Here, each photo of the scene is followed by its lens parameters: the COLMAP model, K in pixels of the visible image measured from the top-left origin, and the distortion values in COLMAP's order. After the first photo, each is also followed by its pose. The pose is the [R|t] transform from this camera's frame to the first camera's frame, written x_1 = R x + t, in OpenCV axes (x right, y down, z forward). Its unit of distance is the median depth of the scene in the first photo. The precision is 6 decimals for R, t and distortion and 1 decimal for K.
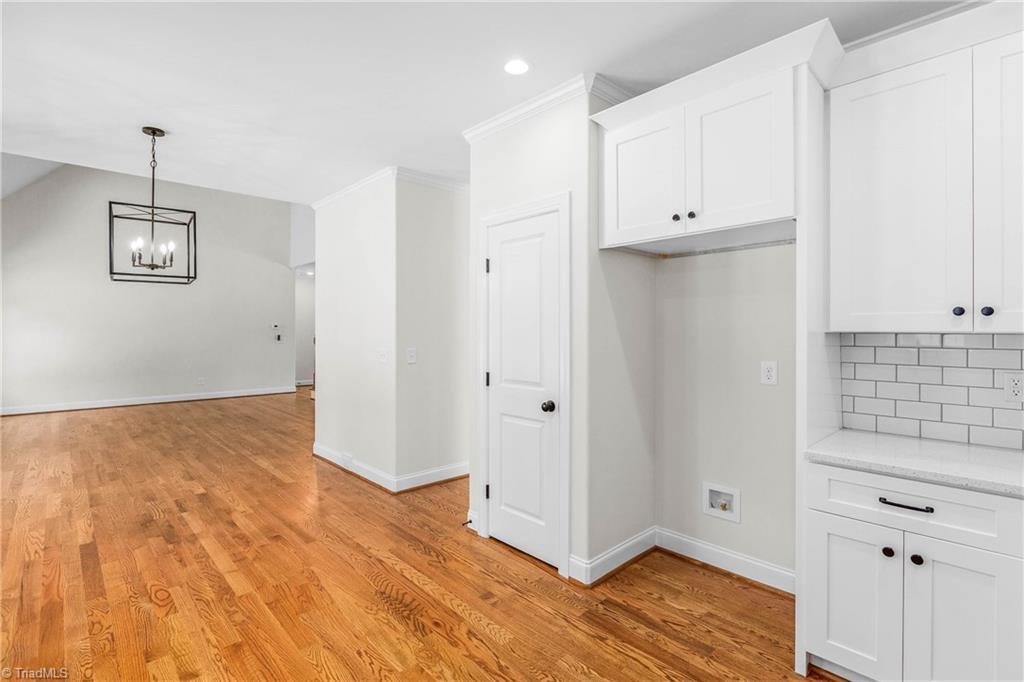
lens RADIAL K [[476.5, 0, 508.1], [0, 476.5, 332.6], [0, 0, 1]] dist [-0.002708, -0.000986]
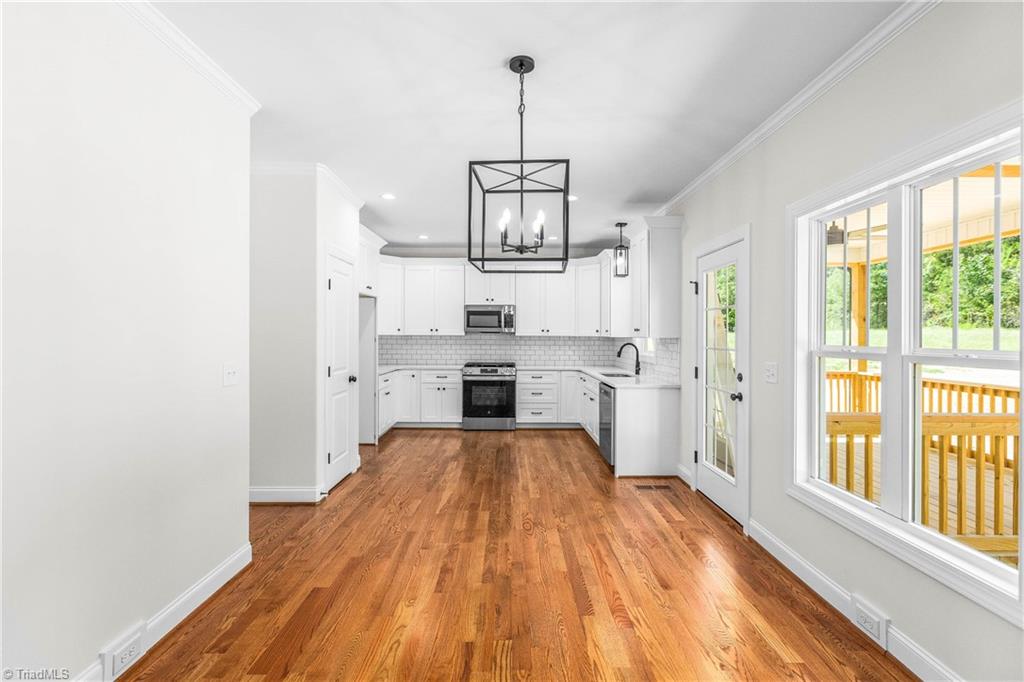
lens RADIAL K [[464.3, 0, 509.9], [0, 464.3, 340.4], [0, 0, 1]] dist [0.007966, -0.001489]
pose [[-0.729493, -0.014300, 0.683838, -1.412205], [-0.005860, 0.999875, 0.014658, -0.010218], [-0.683963, 0.006686, -0.729486, 1.768995]]
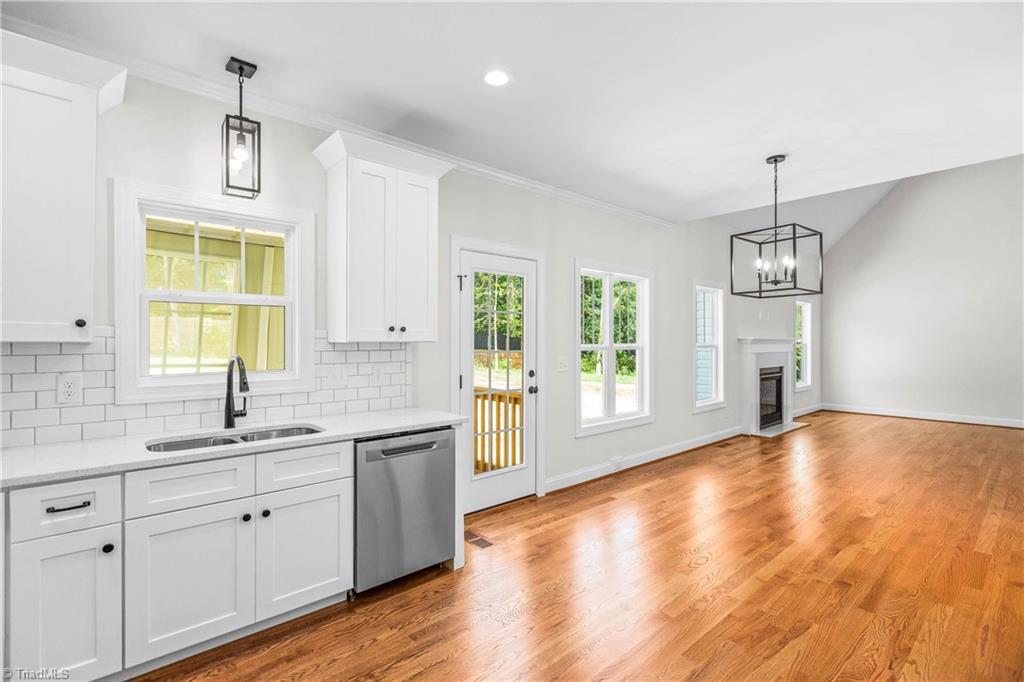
lens RADIAL K [[476.5, 0, 504.0], [0, 476.5, 337.6], [0, 0, 1]] dist [-0.002708, -0.000986]
pose [[-0.036565, -0.007375, -0.999304, 0.432303], [-0.002090, 0.999971, -0.007303, -0.001553], [0.999329, 0.001821, -0.036579, 0.475314]]
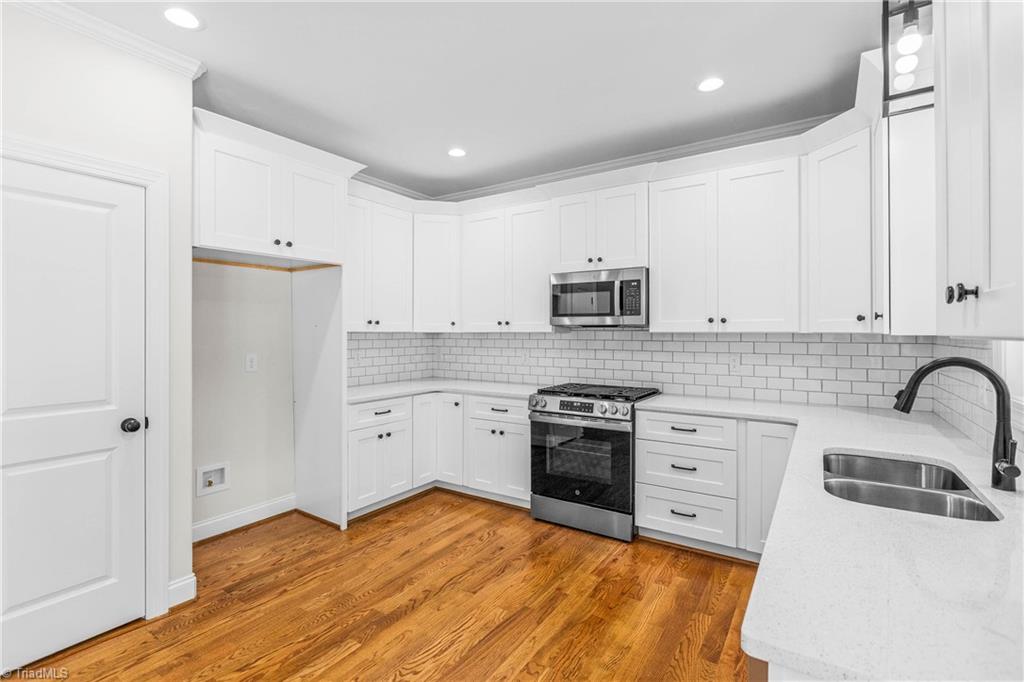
lens RADIAL K [[476.5, 0, 501.4], [0, 476.5, 329.2], [0, 0, 1]] dist [-0.002708, -0.000986]
pose [[-0.218565, 0.002884, 0.975818, -0.813566], [0.001002, 0.999996, -0.002731, -0.004023], [-0.975822, 0.000381, -0.218567, 0.552017]]
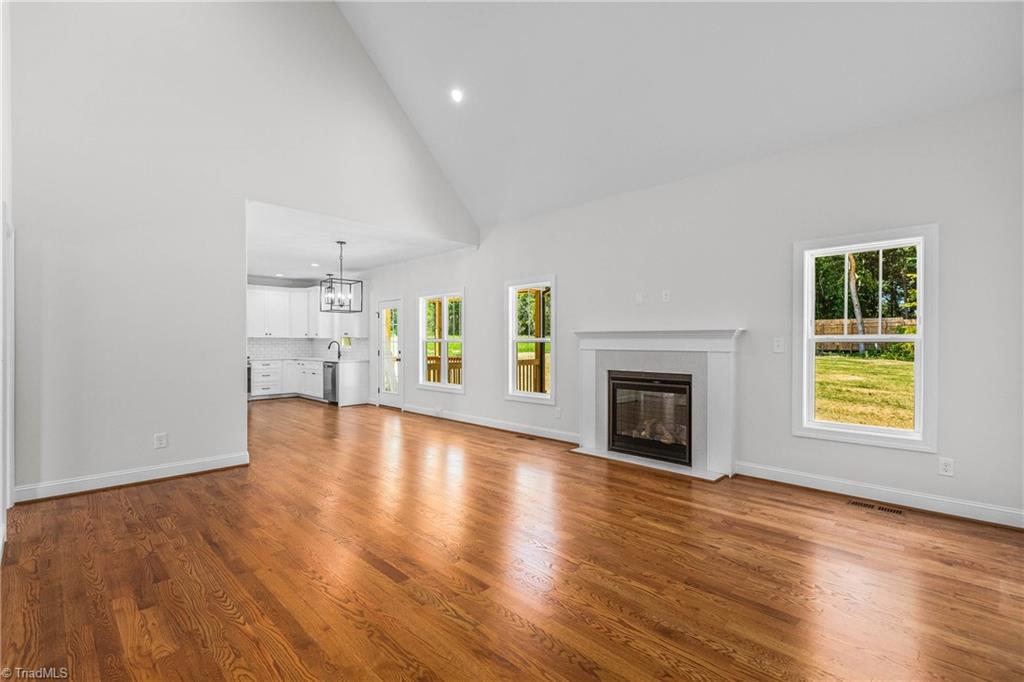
lens RADIAL K [[464.3, 0, 506.9], [0, 464.3, 336.1], [0, 0, 1]] dist [0.007966, -0.001489]
pose [[-0.999543, -0.004214, -0.029919, -1.647001], [-0.003842, 0.999915, -0.012481, 0.027378], [0.029969, -0.012360, -0.999474, 3.601067]]
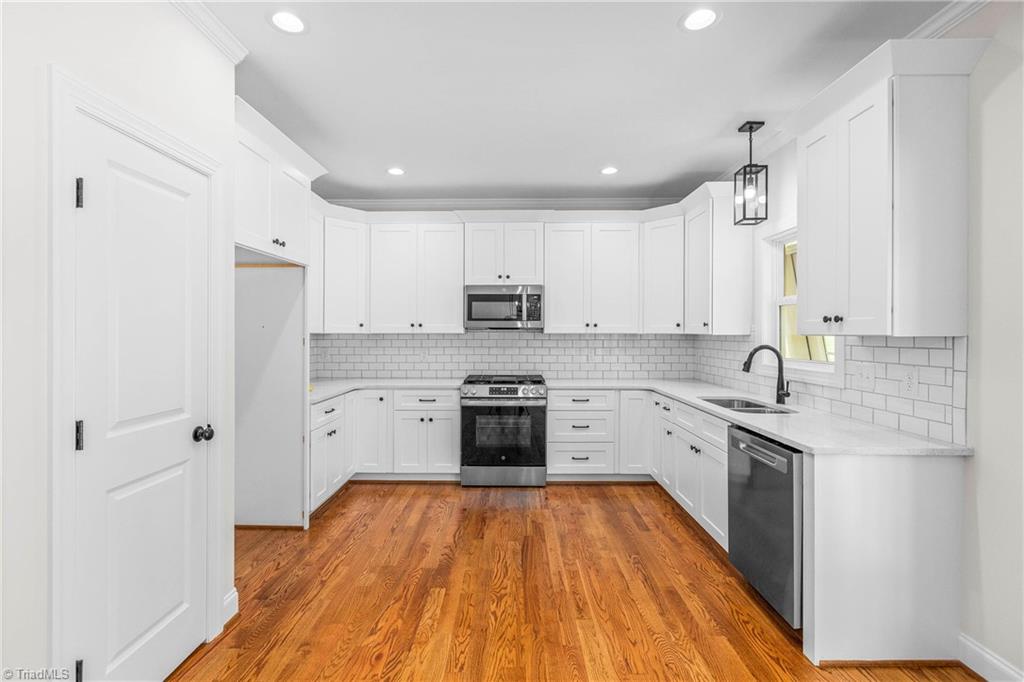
lens RADIAL K [[464.3, 0, 504.7], [0, 464.3, 332.9], [0, 0, 1]] dist [0.007966, -0.001489]
pose [[-0.716184, -0.003007, 0.697905, -0.740722], [-0.001658, 0.999995, 0.002607, -0.004693], [-0.697910, 0.000710, -0.716186, 1.159471]]
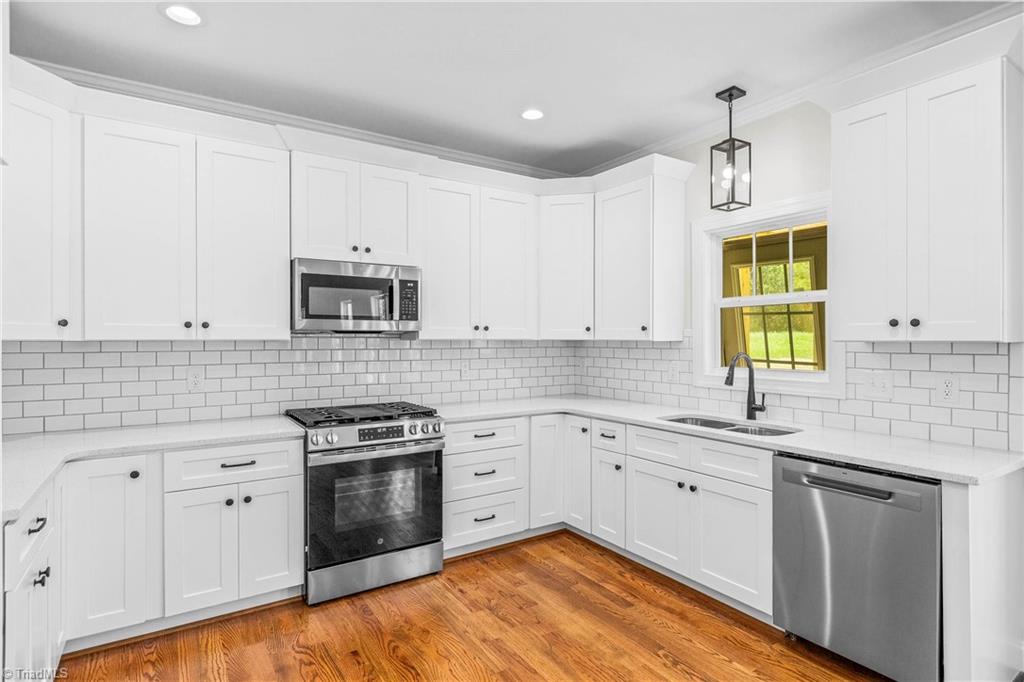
lens RADIAL K [[533.4, 0, 512.2], [0, 533.4, 339.1], [0, 0, 1]] dist [0.000717, 0.000185]
pose [[-0.984602, -0.002257, 0.174796, -0.151804], [-0.001930, 0.999996, 0.002041, -0.003400], [-0.174800, 0.001673, -0.984603, 1.089902]]
